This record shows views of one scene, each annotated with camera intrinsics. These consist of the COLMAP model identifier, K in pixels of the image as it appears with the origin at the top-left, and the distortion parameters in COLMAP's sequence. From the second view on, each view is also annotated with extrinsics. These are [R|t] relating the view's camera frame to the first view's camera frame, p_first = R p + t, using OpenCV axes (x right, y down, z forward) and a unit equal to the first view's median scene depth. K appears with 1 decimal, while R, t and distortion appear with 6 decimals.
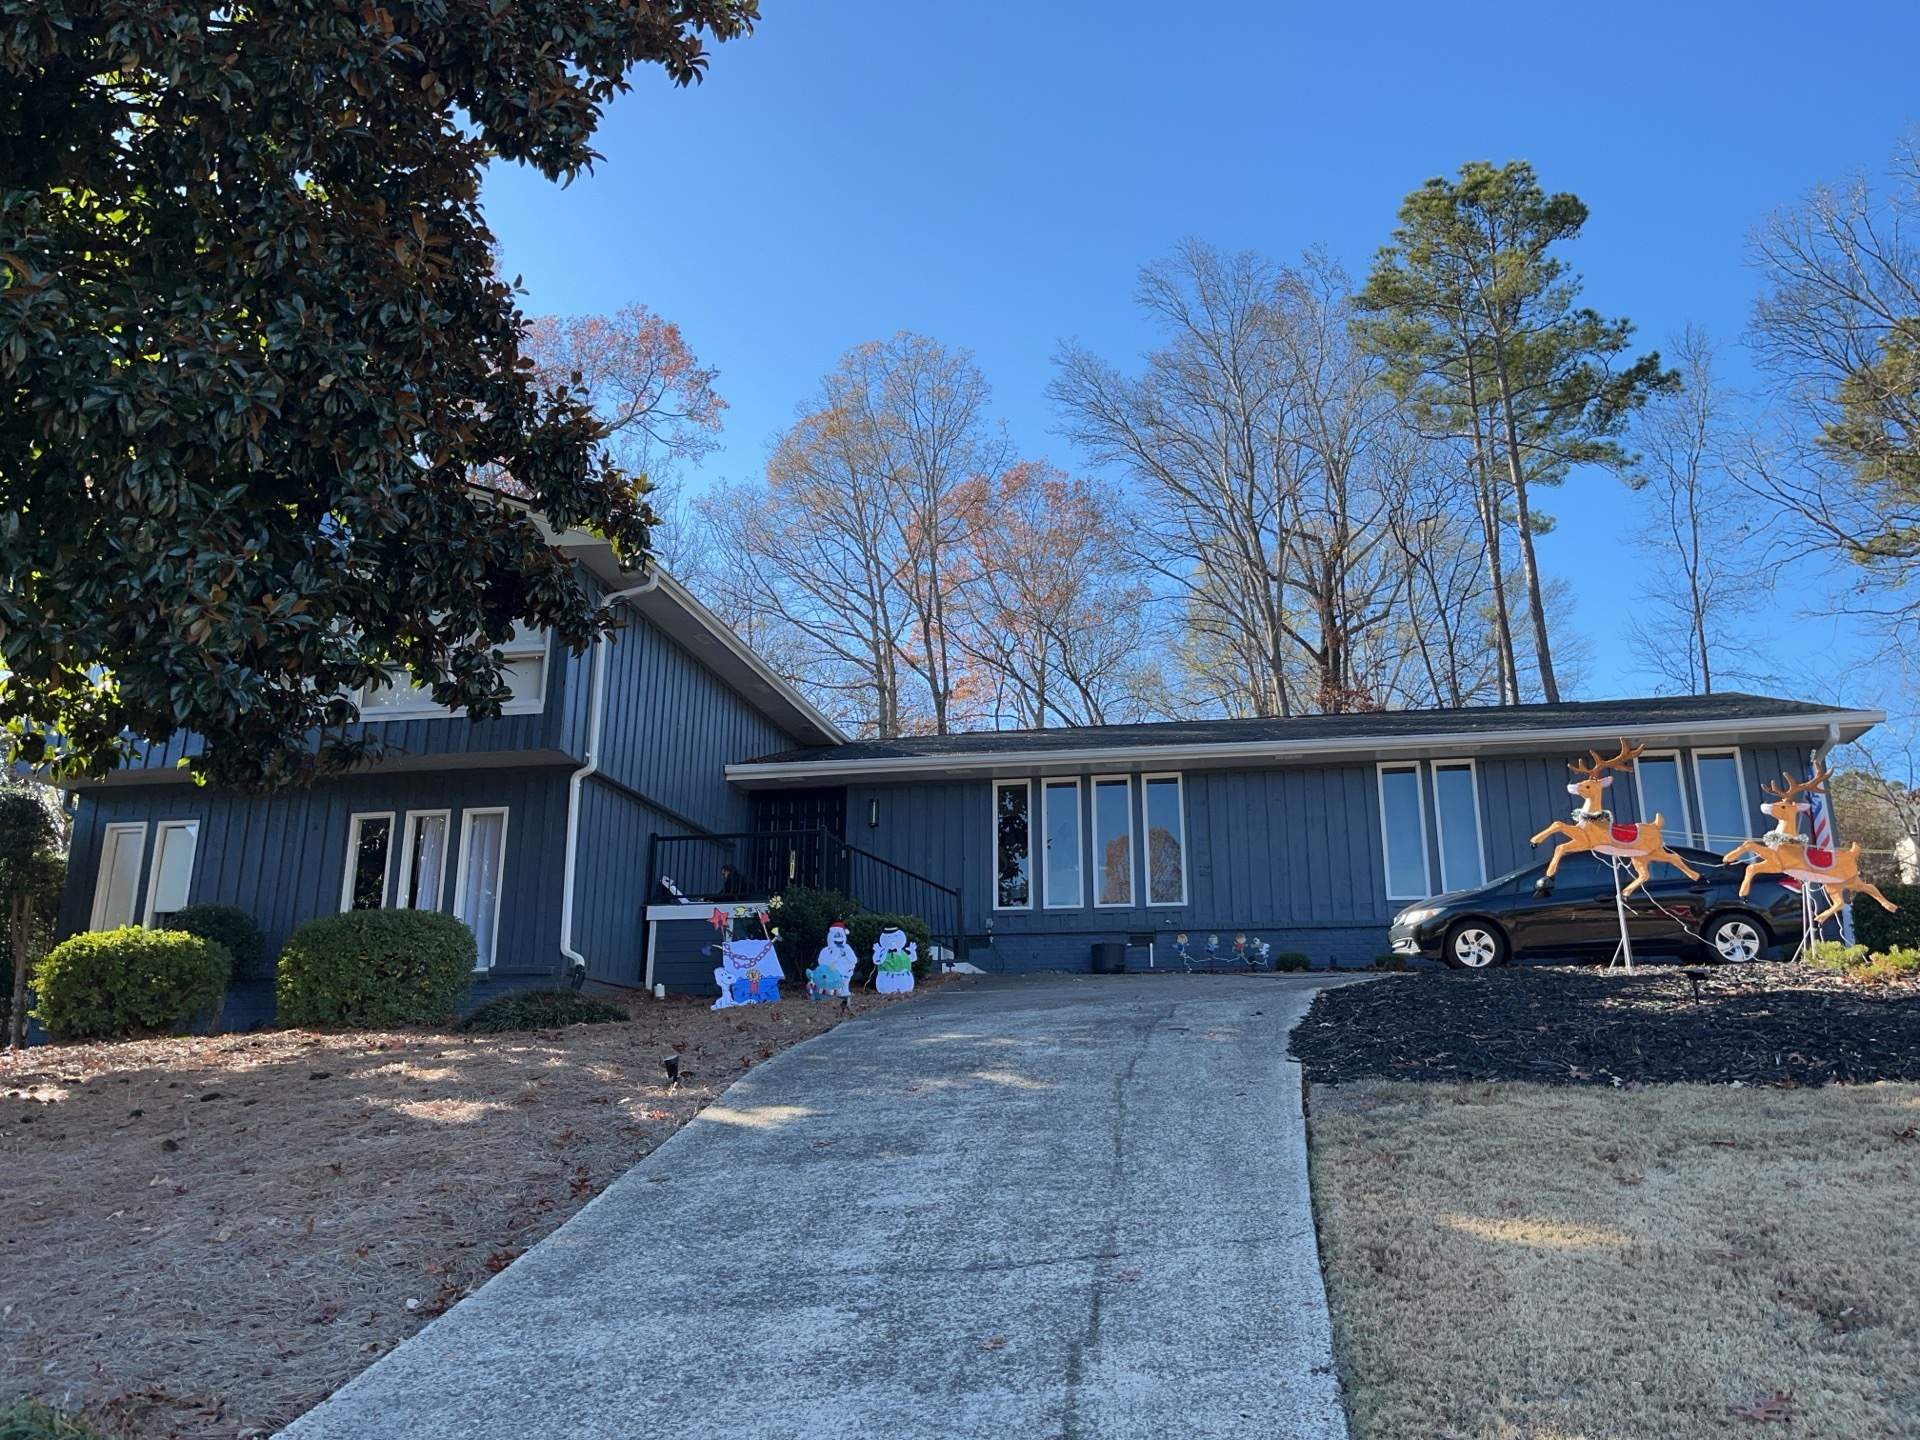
lens RADIAL K [[1442.9, 0, 960.0], [0, 1442.9, 720.0], [0, 0, 1]] dist [0.089717, -0.132738]
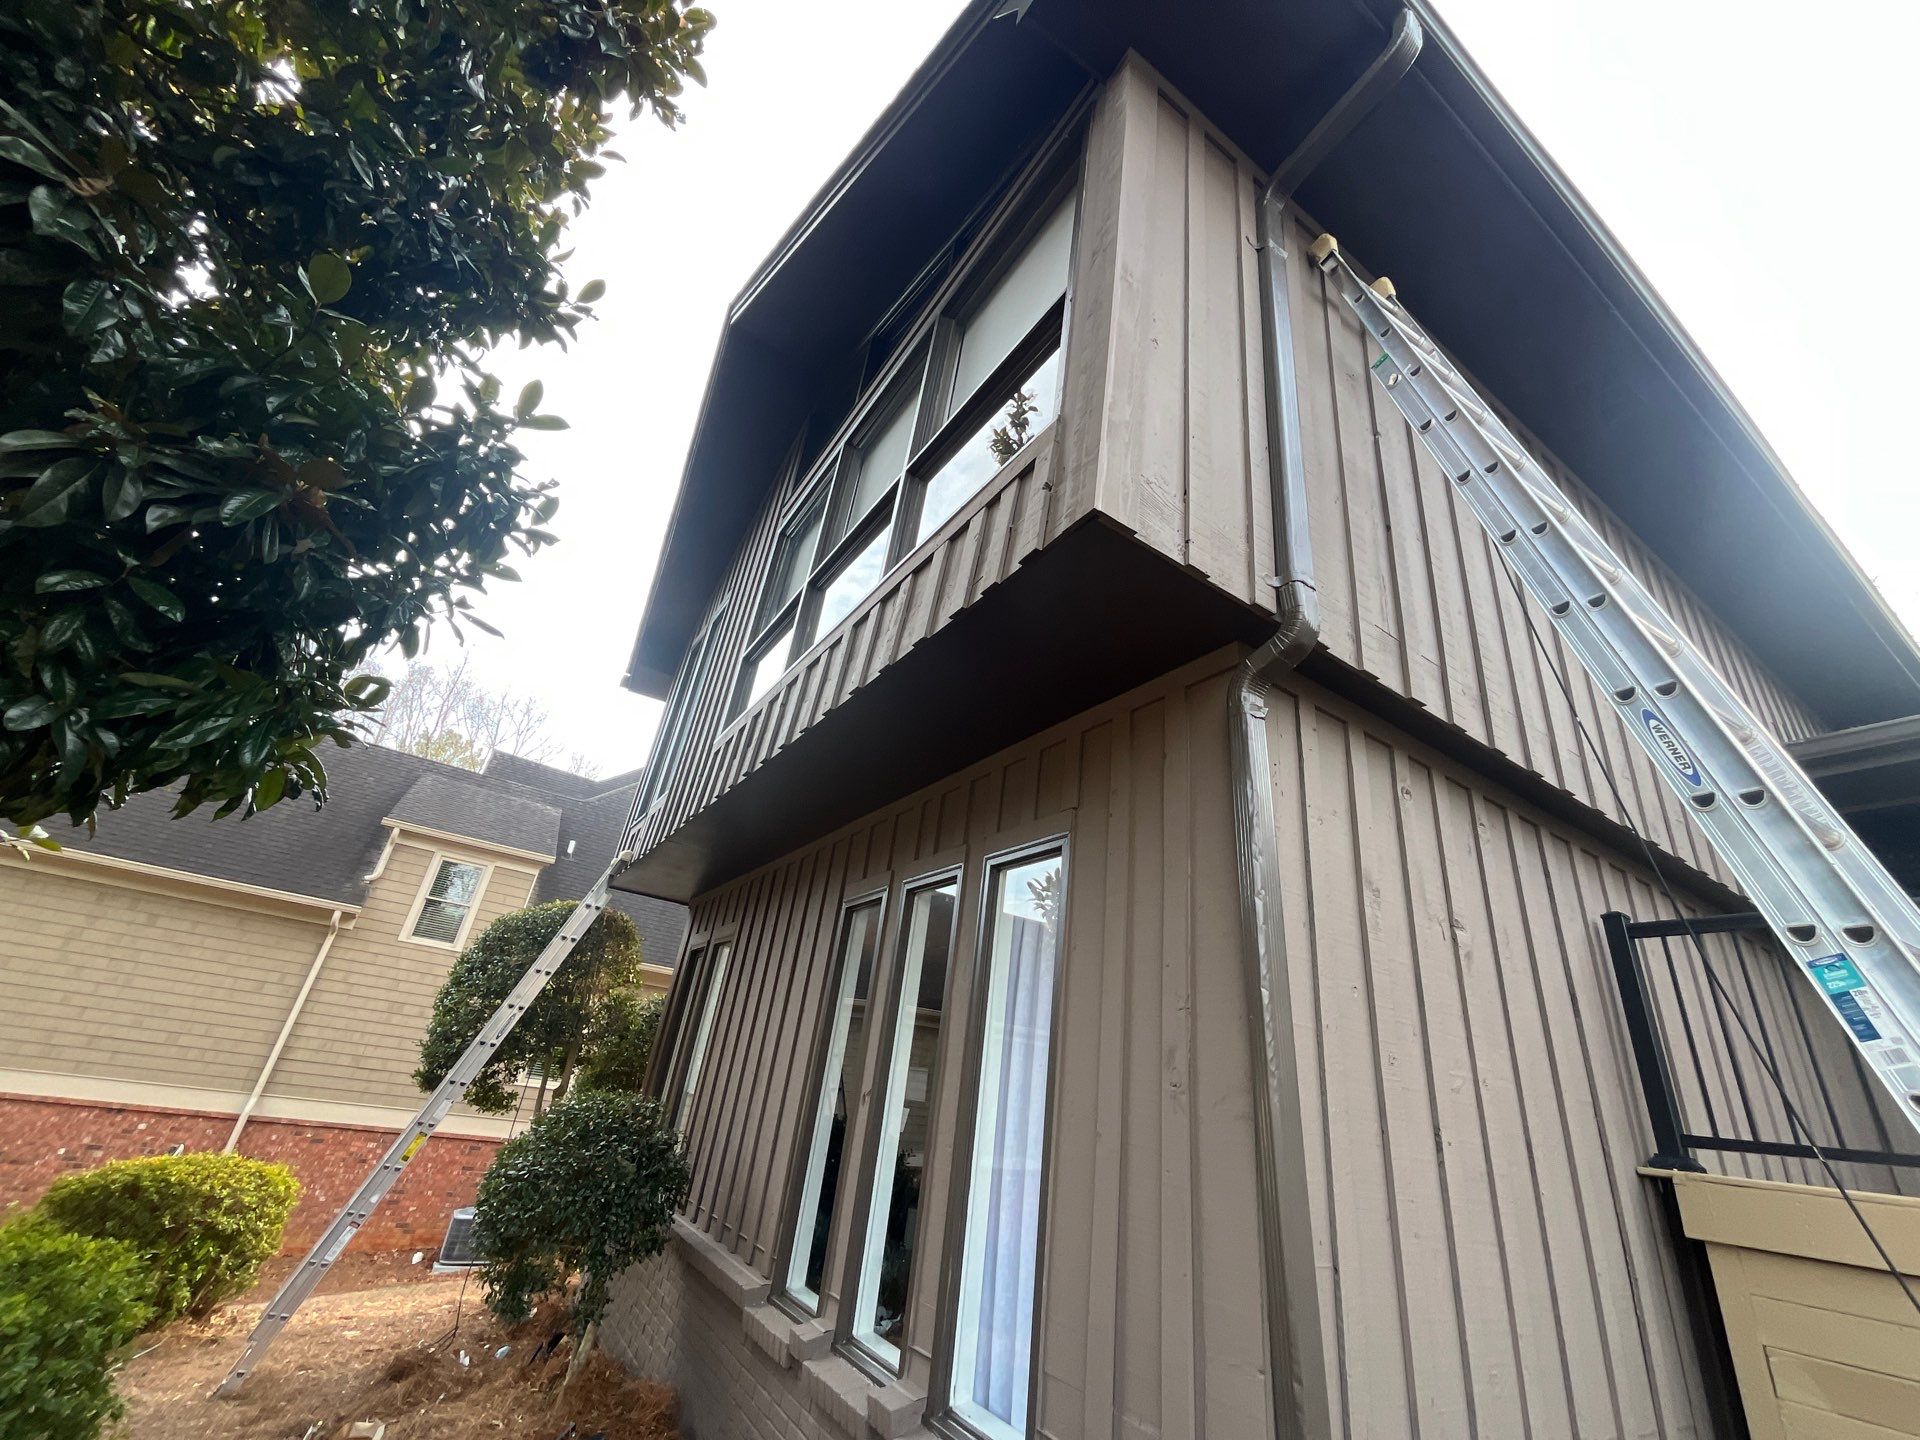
lens RADIAL K [[783.1, 0, 949.8], [0, 783.1, 723.9], [0, 0, 1]] dist [-0.001056, -0.000509]
pose [[0.686735, -0.238075, -0.686815, -0.181645], [0.076936, 0.963344, -0.257002, 0.070355], [0.722825, 0.123652, 0.679879, 0.763688]]
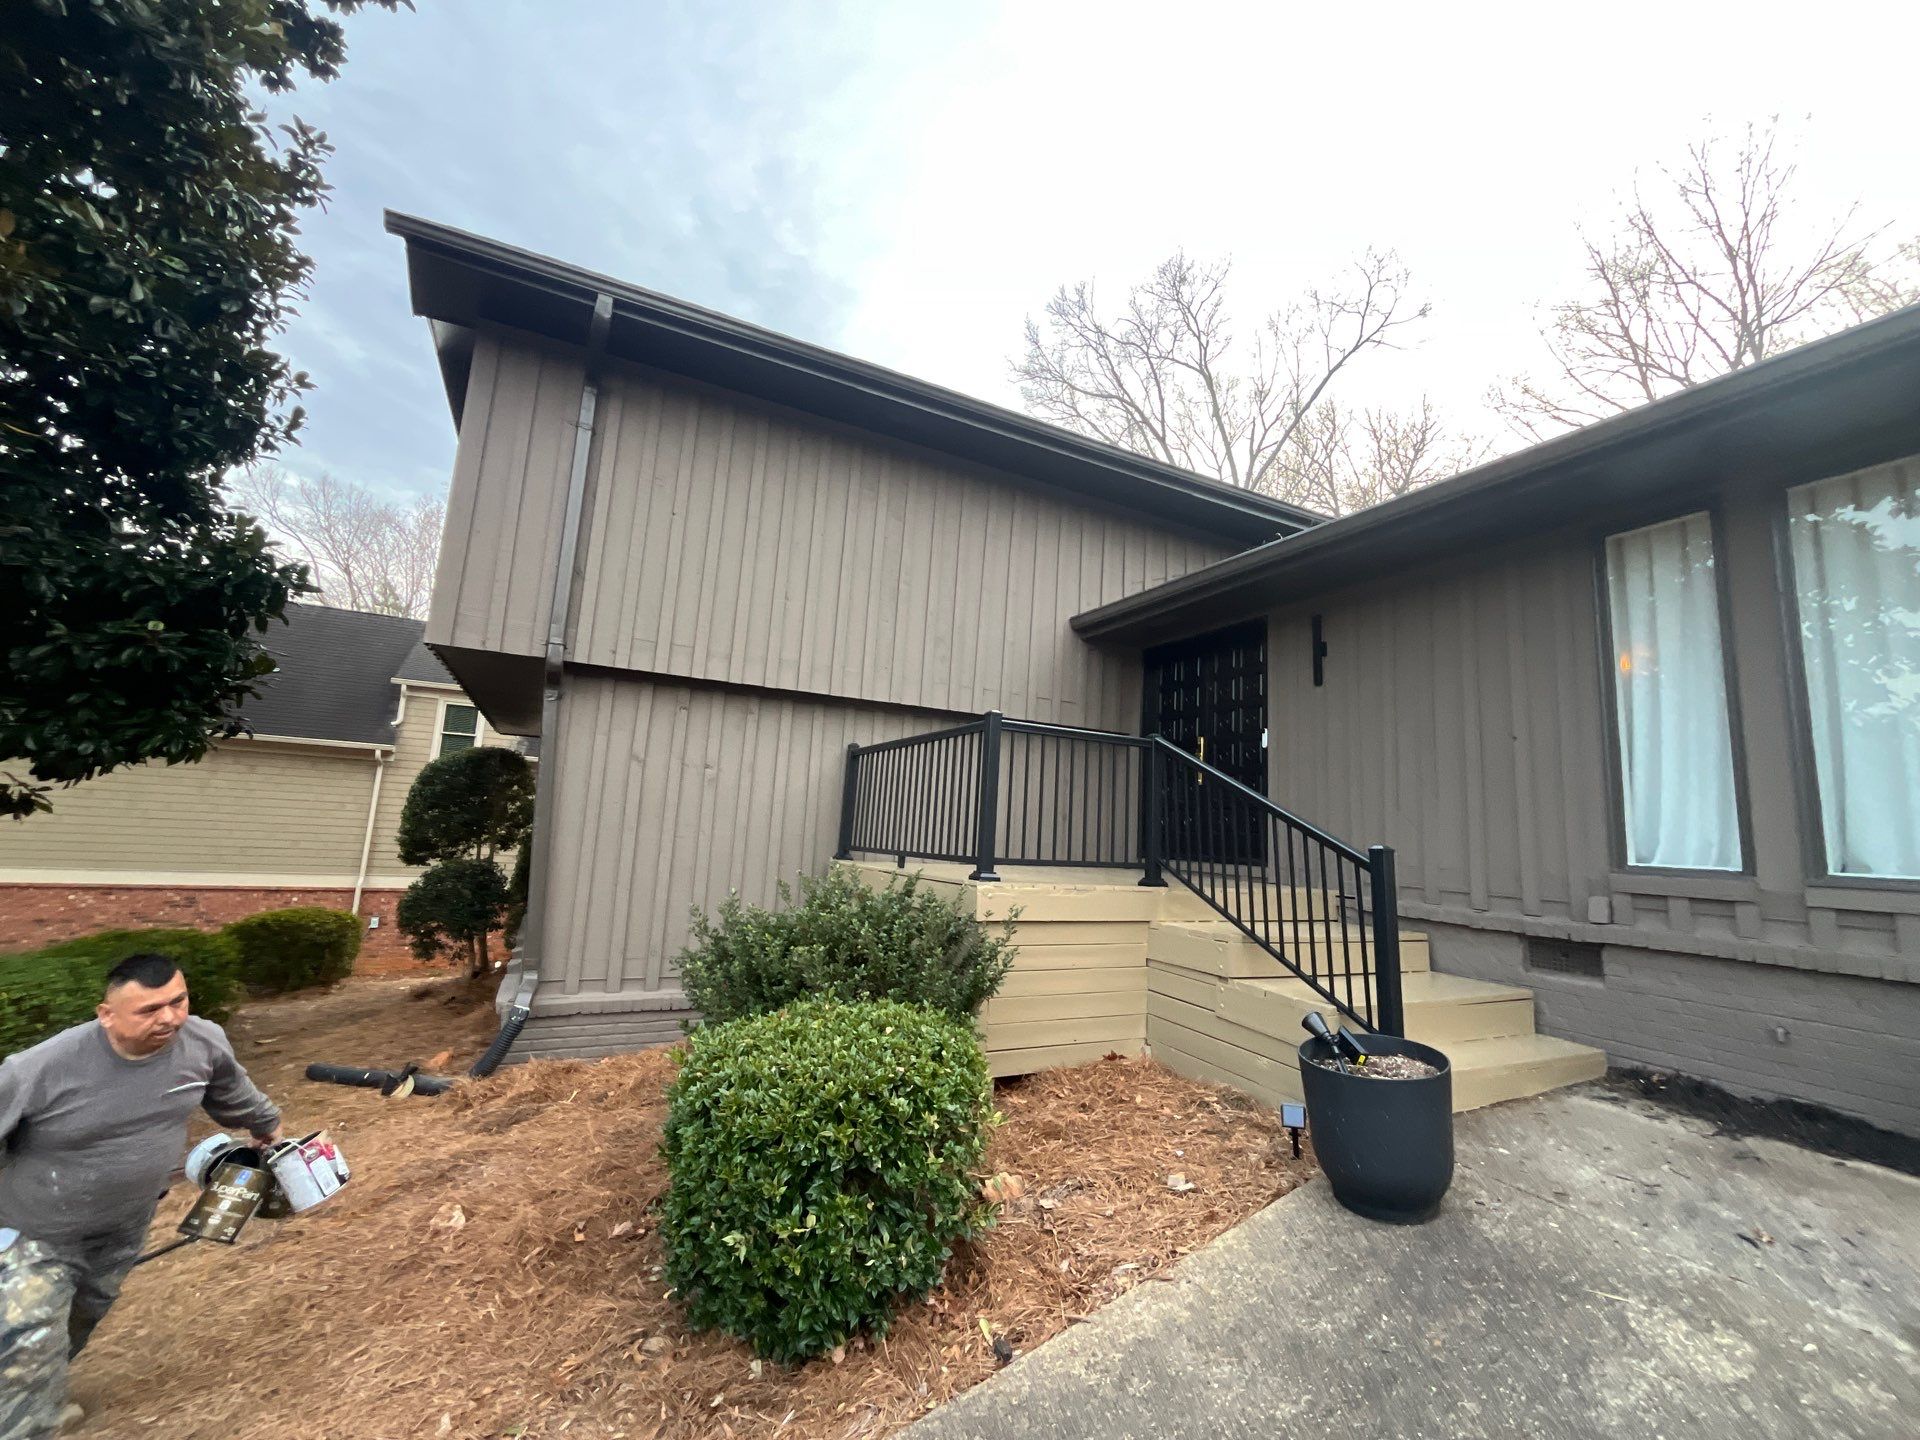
lens RADIAL K [[783.1, 0, 949.8], [0, 783.1, 723.9], [0, 0, 1]] dist [-0.001056, -0.000509]
pose [[0.613456, -0.080214, -0.785644, 0.081730], [0.165501, 0.985795, 0.028579, 0.066515], [0.772192, -0.147557, 0.618018, 0.814739]]
